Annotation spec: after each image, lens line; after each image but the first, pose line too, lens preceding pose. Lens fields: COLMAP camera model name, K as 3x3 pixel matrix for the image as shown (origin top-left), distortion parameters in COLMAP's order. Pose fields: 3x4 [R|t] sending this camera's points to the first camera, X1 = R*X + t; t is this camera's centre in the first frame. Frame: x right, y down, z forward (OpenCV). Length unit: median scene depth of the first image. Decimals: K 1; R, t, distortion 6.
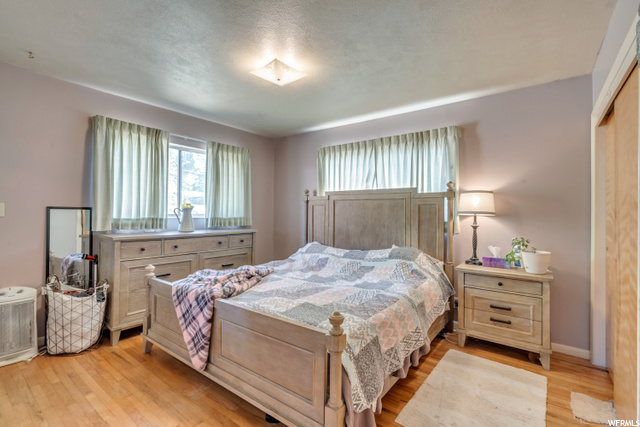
lens RADIAL K [[296.8, 0, 320.0], [0, 296.8, 213.5], [0, 0, 1]] dist [-0.004491, -0.000790]
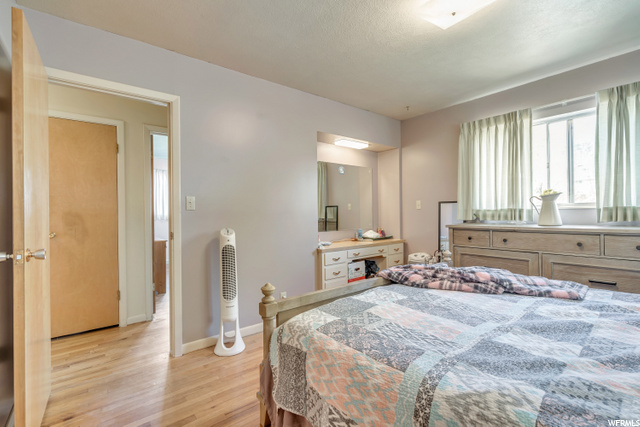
lens RADIAL K [[296.8, 0, 320.0], [0, 296.8, 213.5], [0, 0, 1]] dist [-0.004491, -0.000790]
pose [[-0.259107, -0.004948, -0.965836, 0.495617], [0.011675, 0.999898, -0.008255, 0.030779], [0.965778, -0.013415, -0.259022, 0.661937]]
